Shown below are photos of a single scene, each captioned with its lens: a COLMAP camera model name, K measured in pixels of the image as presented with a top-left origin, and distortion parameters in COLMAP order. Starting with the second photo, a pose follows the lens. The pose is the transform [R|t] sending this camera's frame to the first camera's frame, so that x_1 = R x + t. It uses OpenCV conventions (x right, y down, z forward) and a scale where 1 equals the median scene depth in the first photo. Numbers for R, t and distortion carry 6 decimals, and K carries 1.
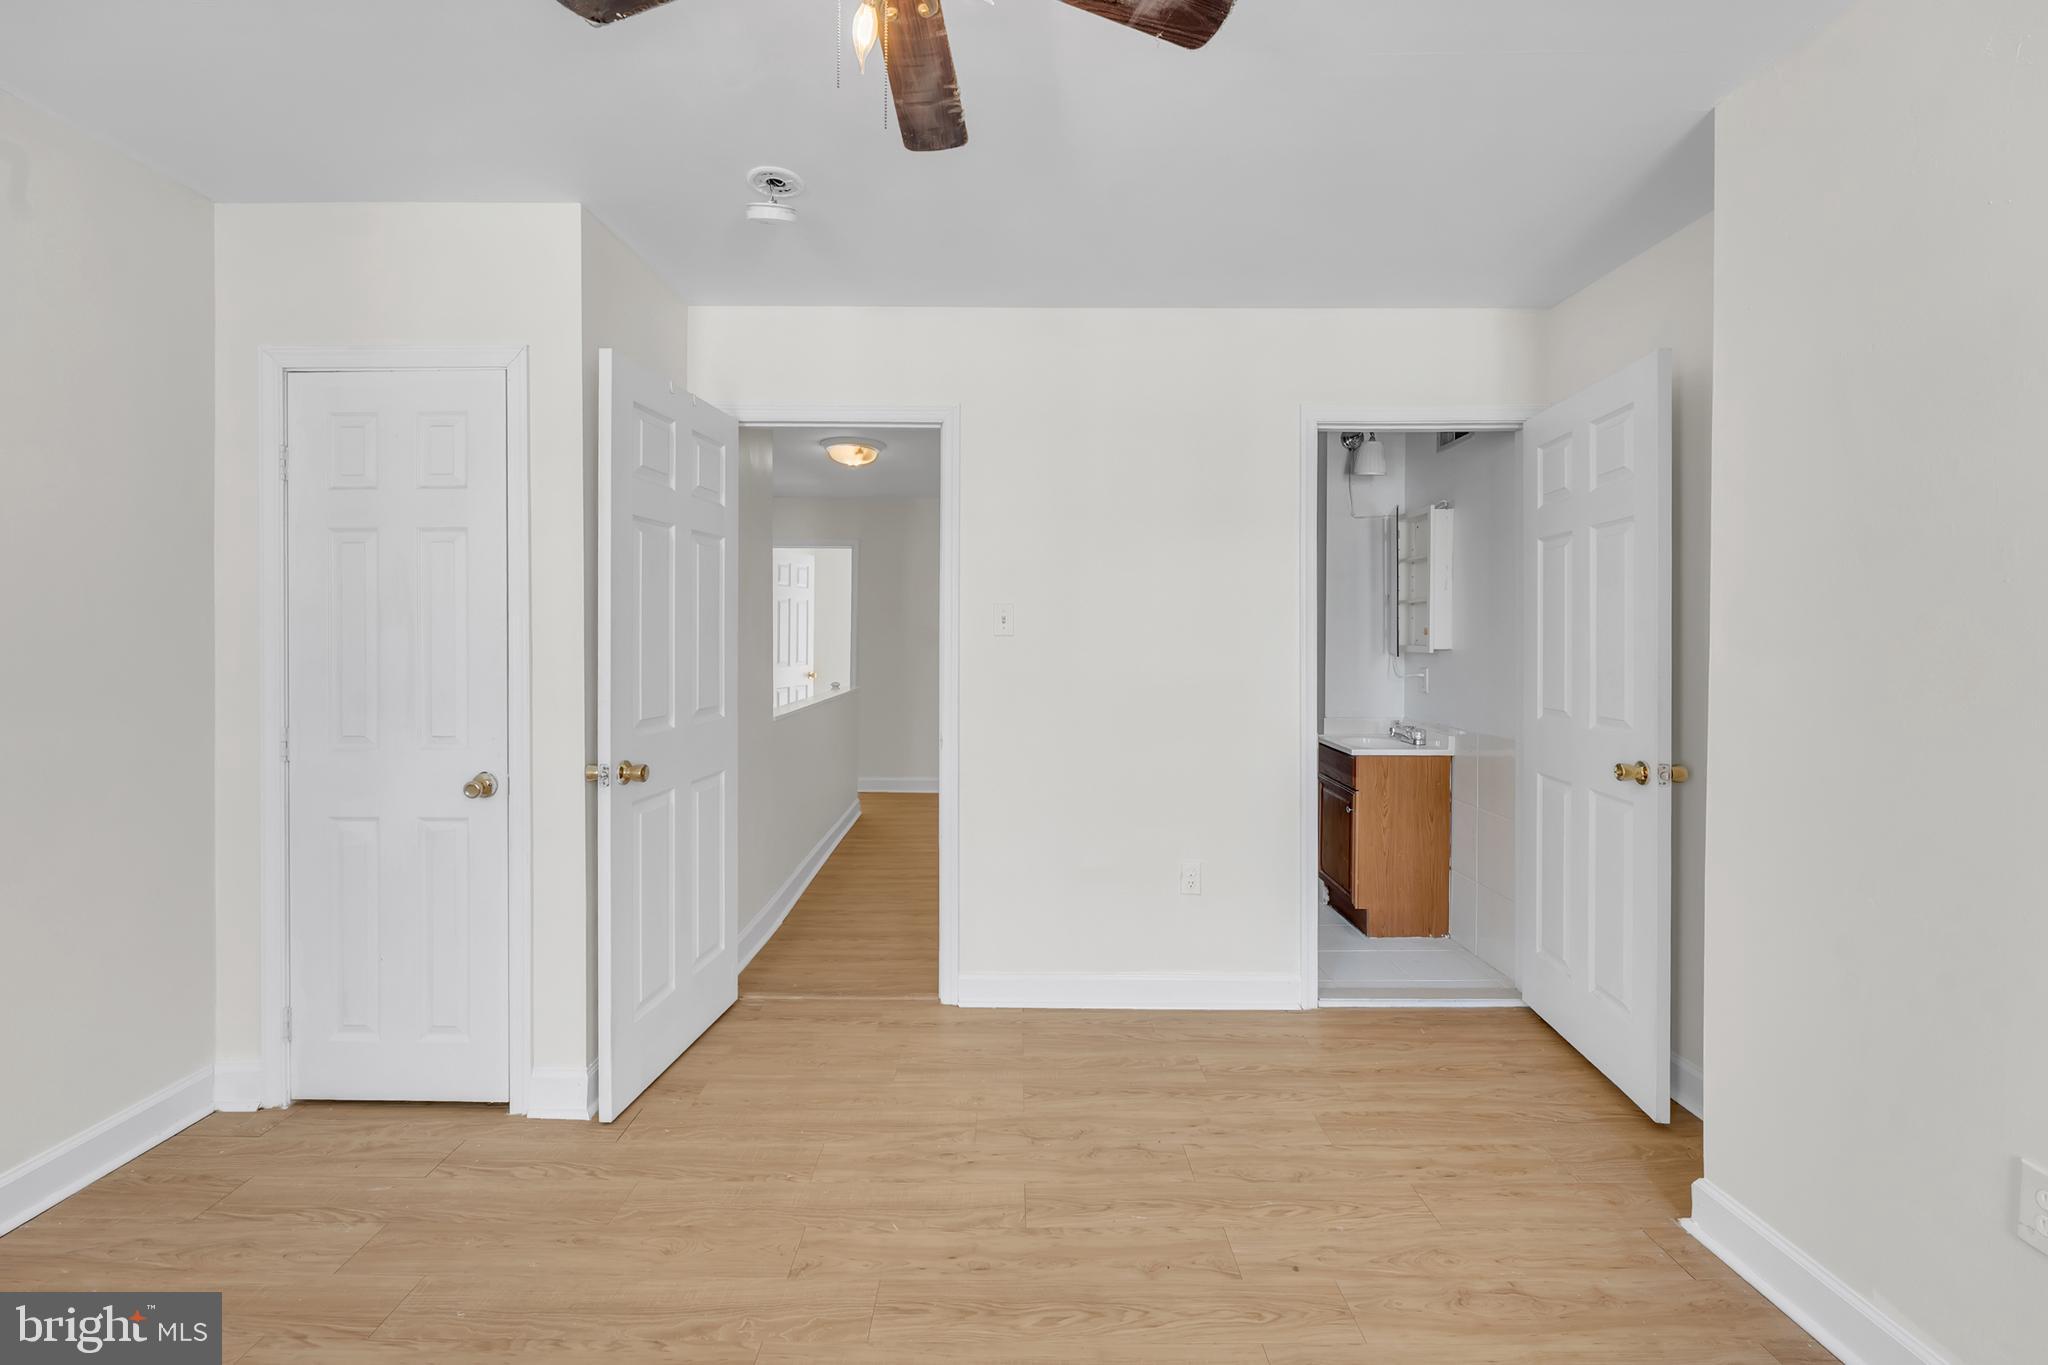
lens RADIAL K [[844.1, 0, 1009.1], [0, 844.1, 649.6], [0, 0, 1]] dist [-0.002467, -0.000180]
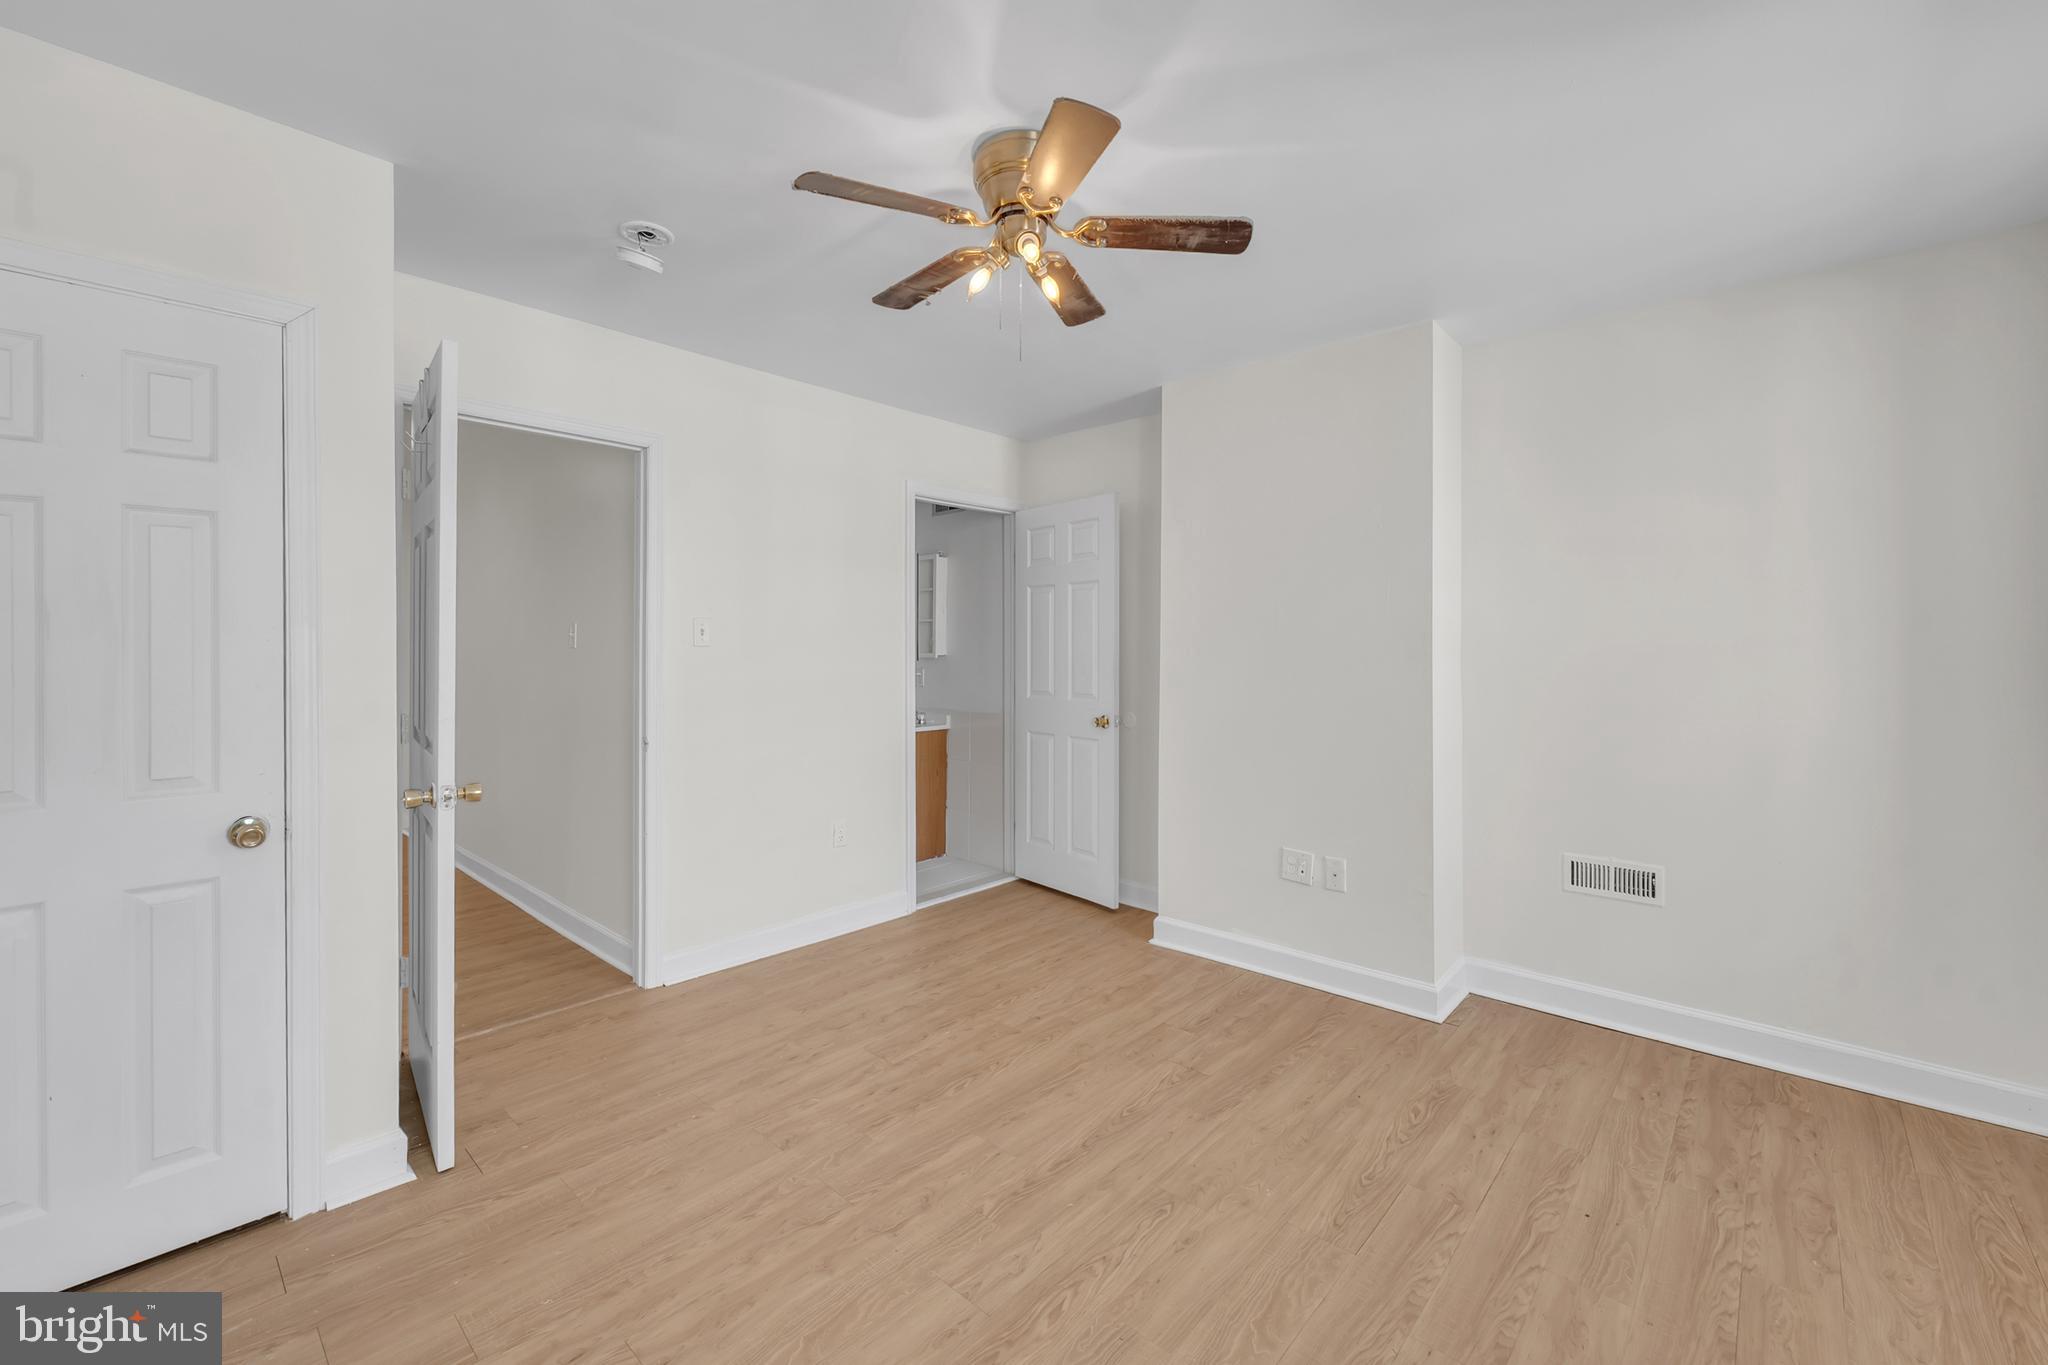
lens RADIAL K [[844.1, 0, 1009.1], [0, 844.1, 649.6], [0, 0, 1]] dist [-0.002467, -0.000180]
pose [[0.678758, -0.003601, 0.734353, -0.722306], [0.009761, 0.999944, -0.004119, -0.004642], [-0.734297, 0.009963, 0.678755, -0.094305]]
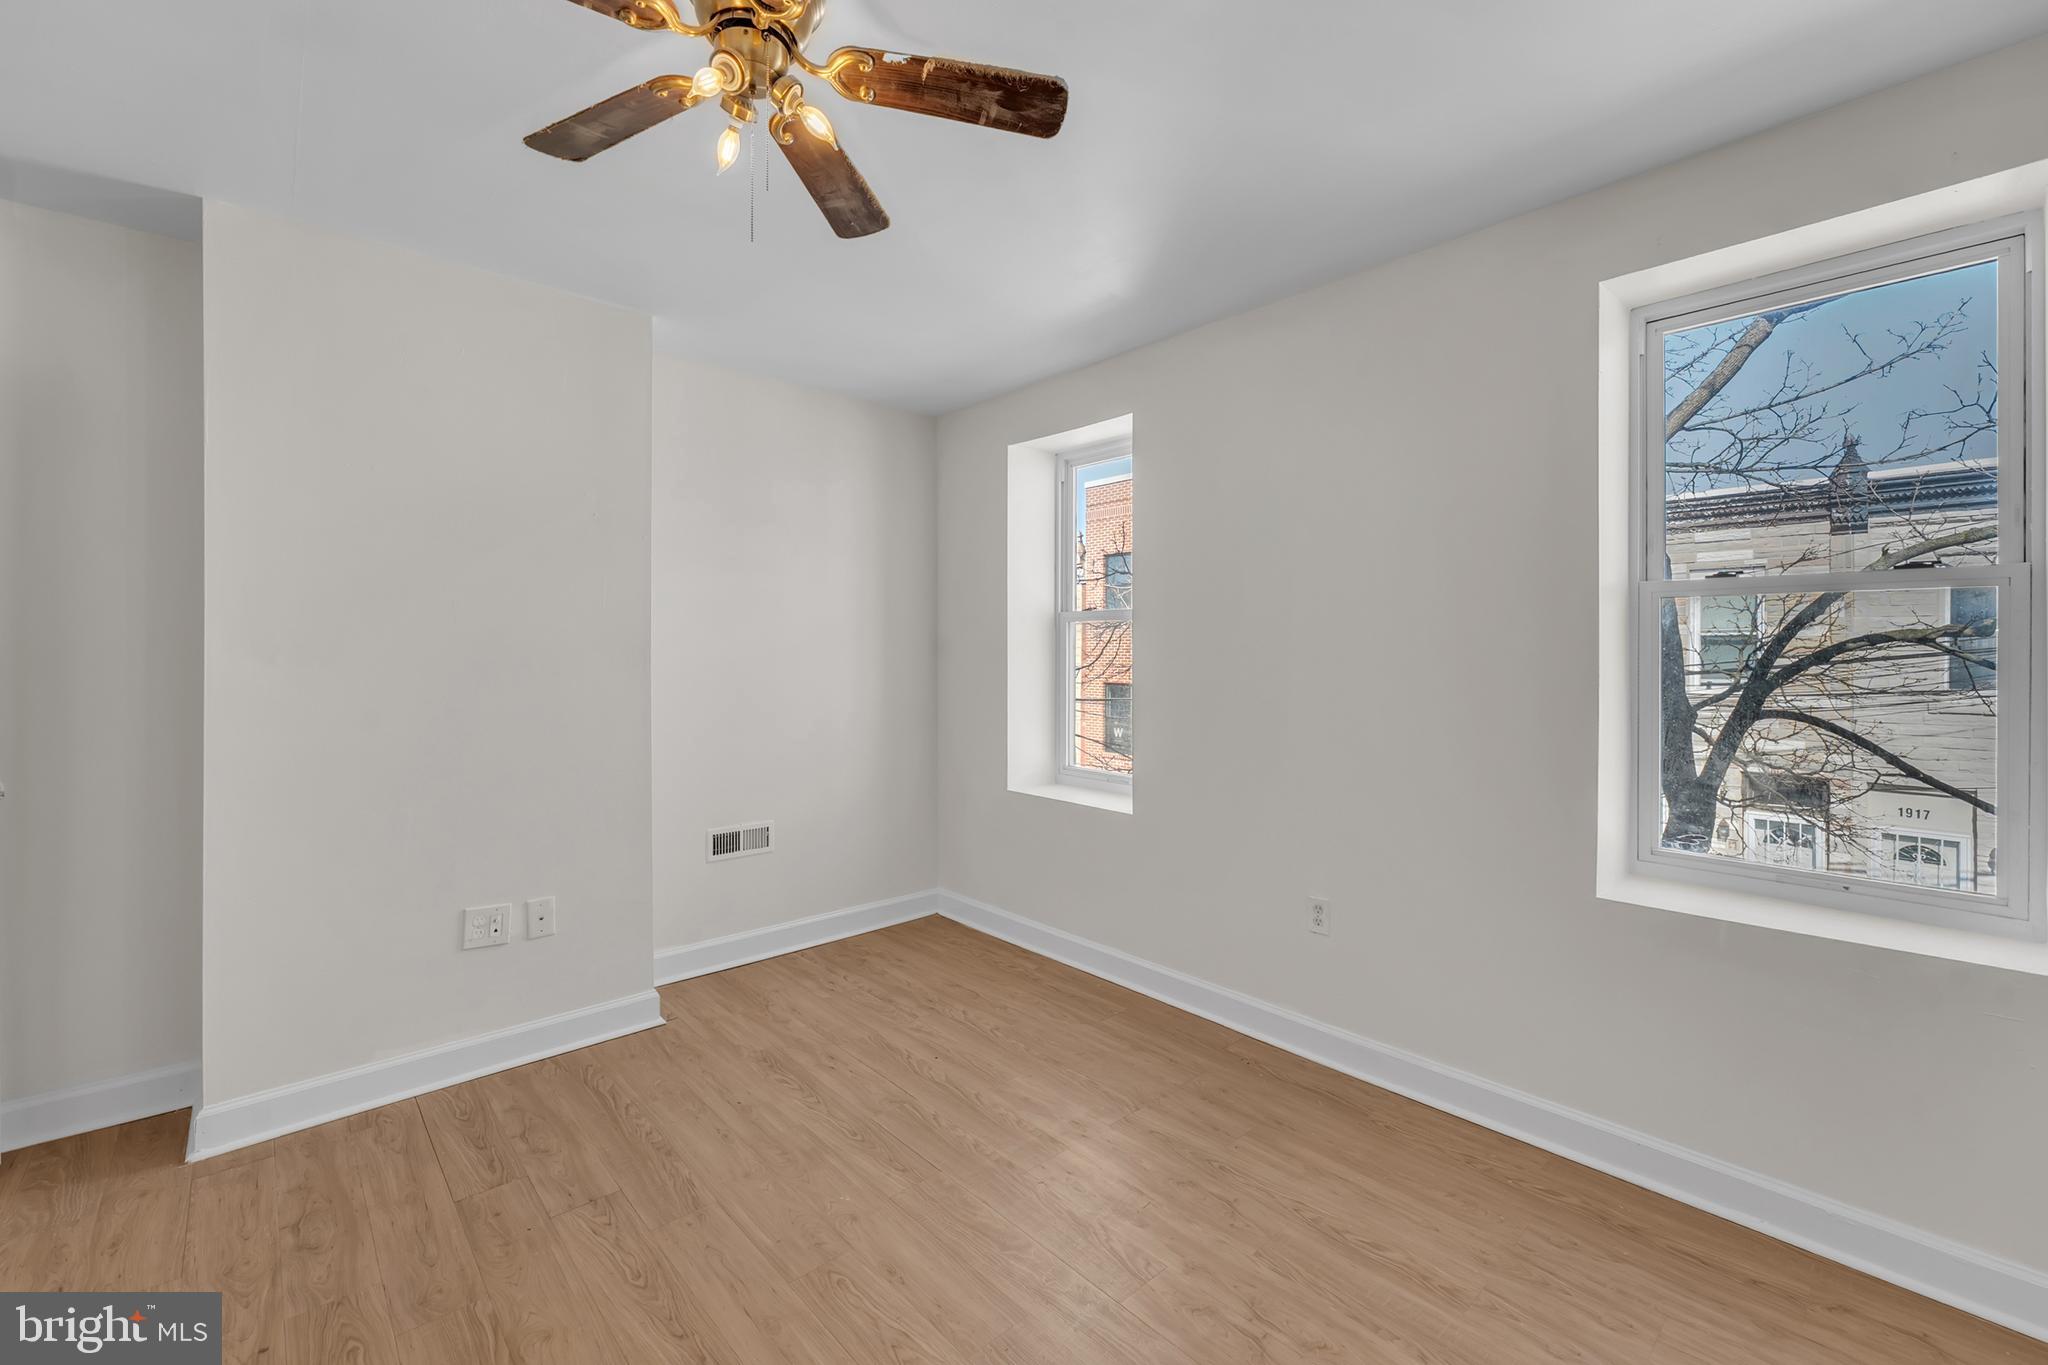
lens RADIAL K [[852.9, 0, 1036.0], [0, 852.9, 644.4], [0, 0, 1]] dist [-0.002354, 0.000031]
pose [[-0.683083, 0.000134, 0.730341, -0.675369], [0.004861, 0.999979, 0.004363, -0.017019], [-0.730324, 0.006530, -0.683069, 0.767599]]
